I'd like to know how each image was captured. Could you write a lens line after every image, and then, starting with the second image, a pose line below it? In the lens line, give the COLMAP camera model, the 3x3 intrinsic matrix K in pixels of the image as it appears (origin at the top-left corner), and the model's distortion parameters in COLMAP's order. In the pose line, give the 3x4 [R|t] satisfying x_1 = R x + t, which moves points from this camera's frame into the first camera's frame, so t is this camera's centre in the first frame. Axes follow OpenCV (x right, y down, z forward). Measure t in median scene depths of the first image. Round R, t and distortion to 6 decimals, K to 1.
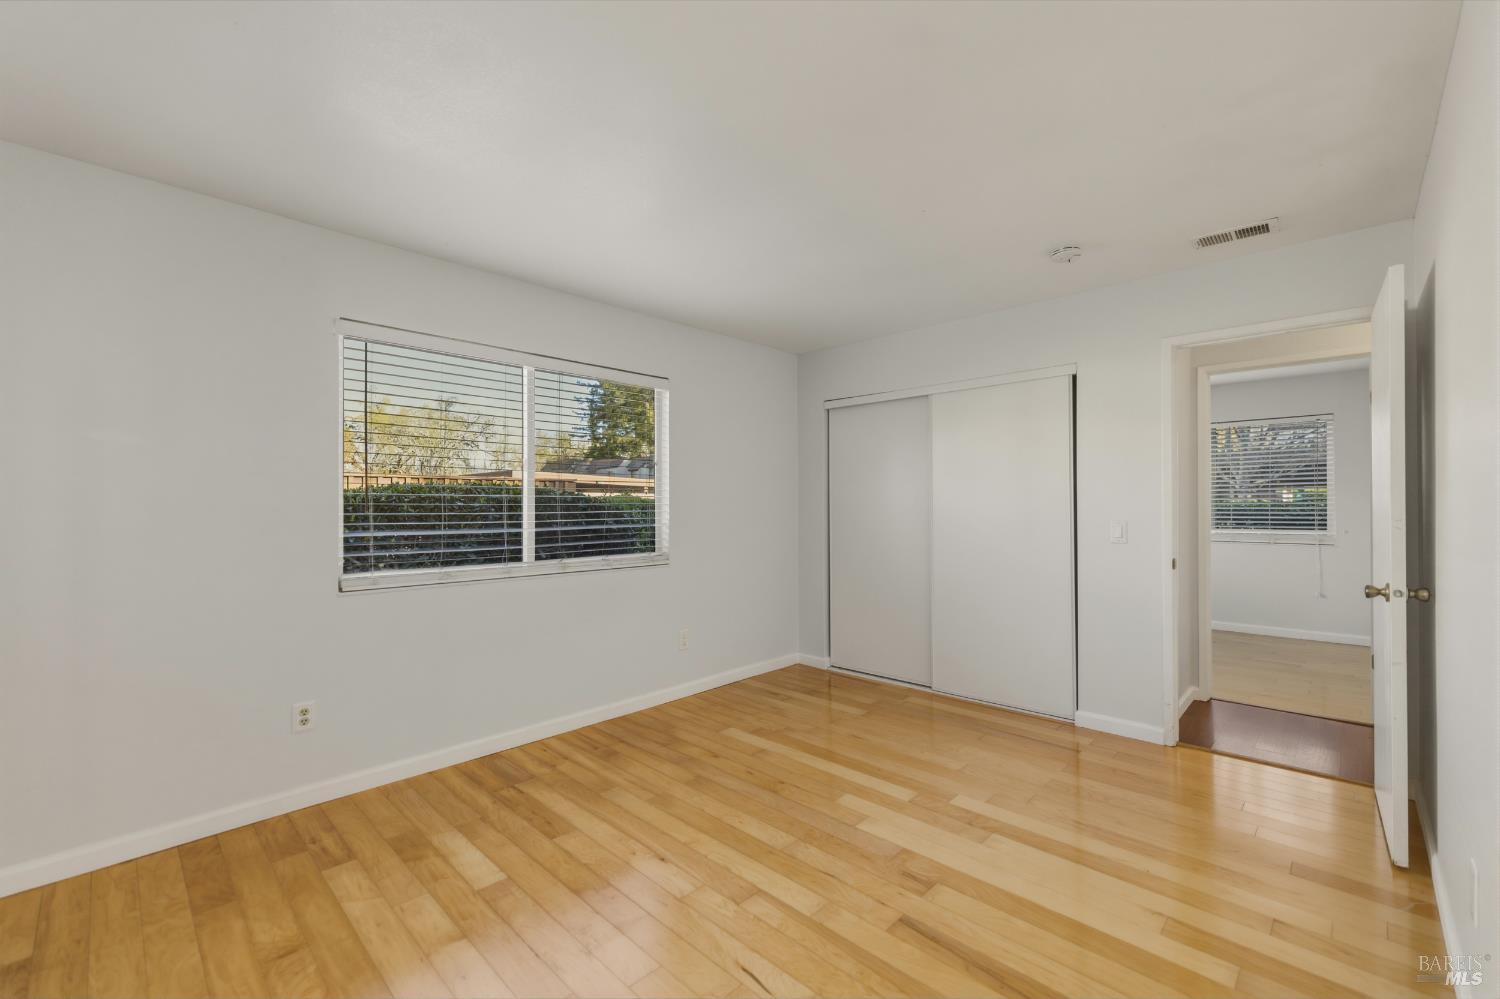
lens RADIAL K [[624.7, 0, 750.0], [0, 624.7, 499.5], [0, 0, 1]] dist [0.003166, 0.000688]
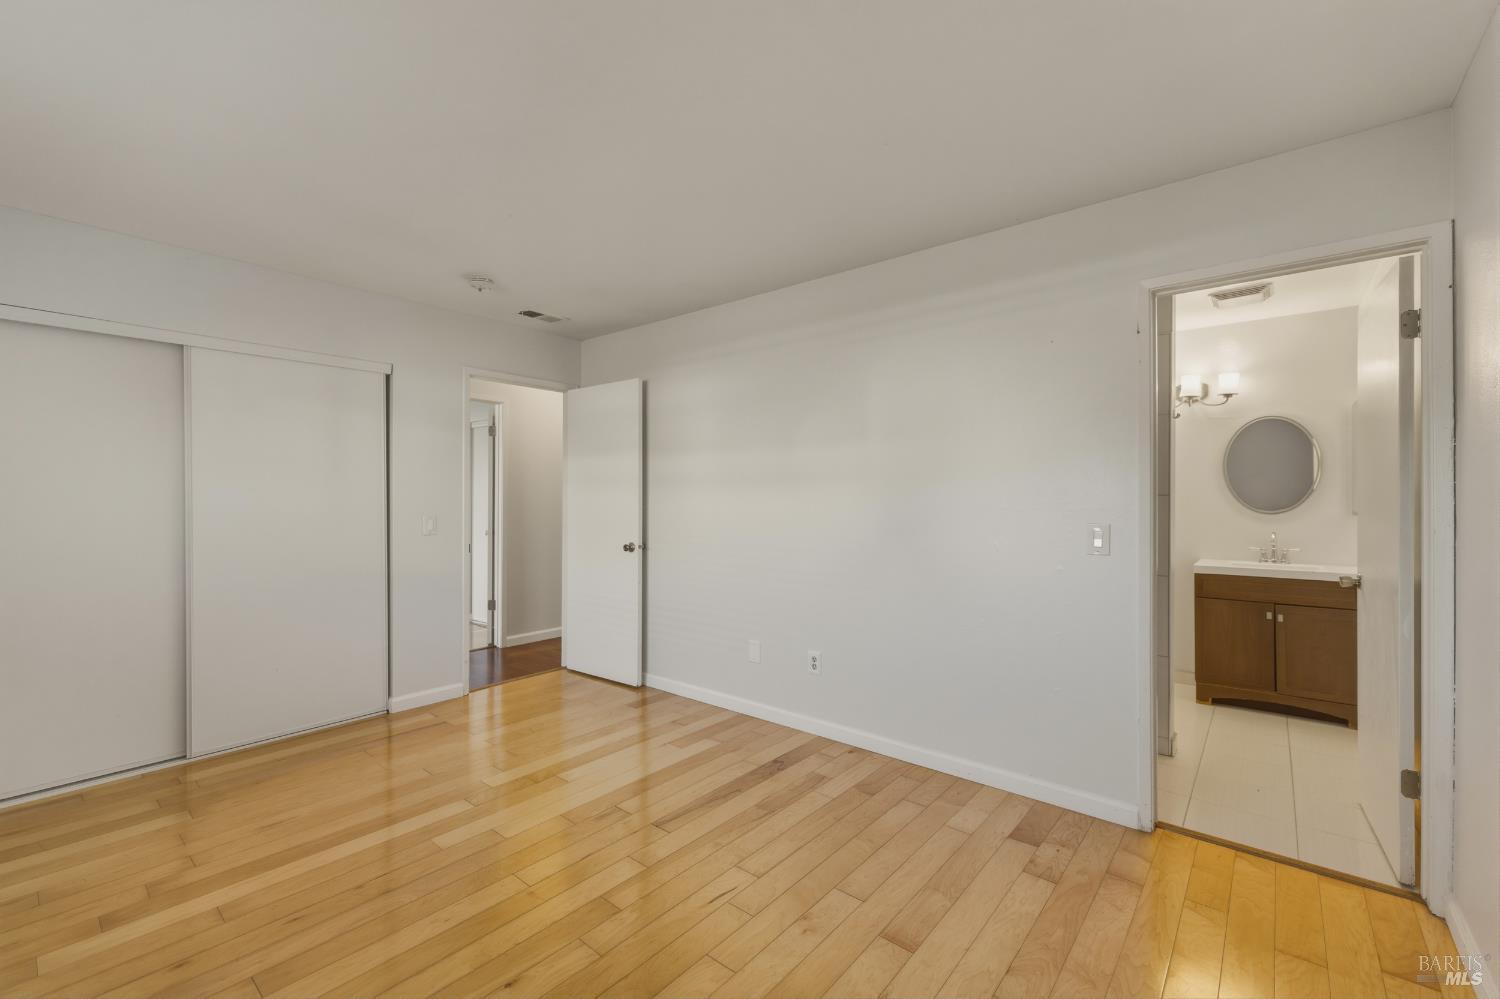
lens RADIAL K [[624.7, 0, 750.0], [0, 624.7, 499.5], [0, 0, 1]] dist [0.003166, 0.000688]
pose [[-0.079013, 0.004068, 0.996865, -0.628775], [-0.009692, 0.999941, -0.004848, 0.006402], [-0.996826, -0.010045, -0.078969, 0.550397]]
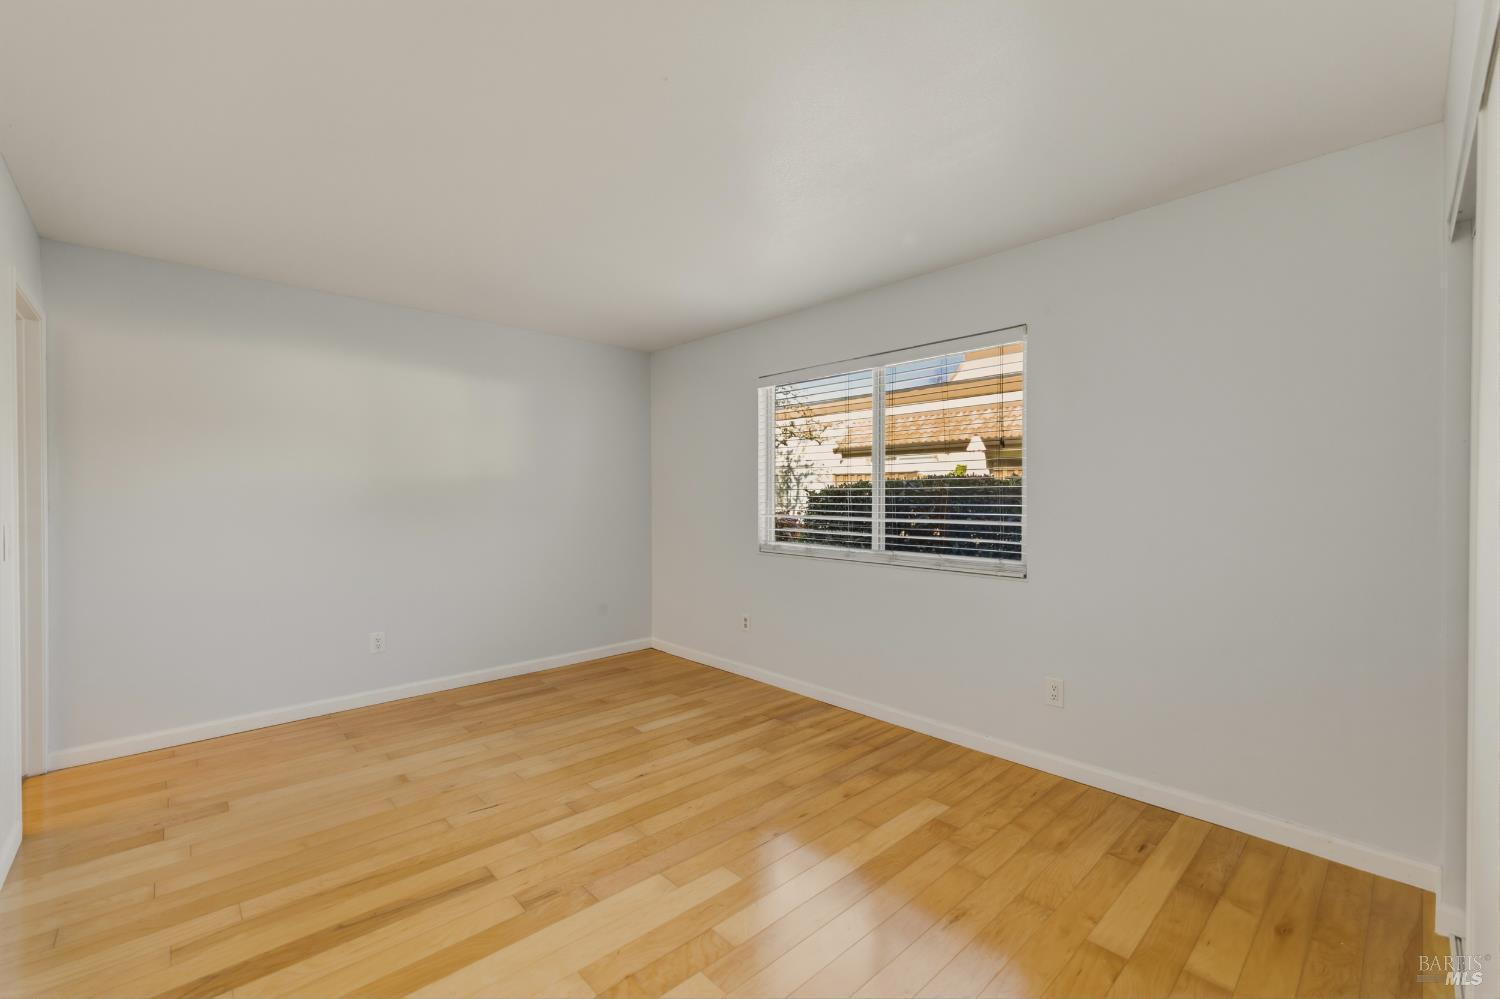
lens RADIAL K [[624.7, 0, 750.0], [0, 624.7, 499.5], [0, 0, 1]] dist [0.003166, 0.000688]
pose [[-0.040486, 0.012877, -0.999097, 0.788062], [0.004947, 0.999907, 0.012687, -0.001898], [0.999168, -0.004429, -0.040546, 0.899424]]
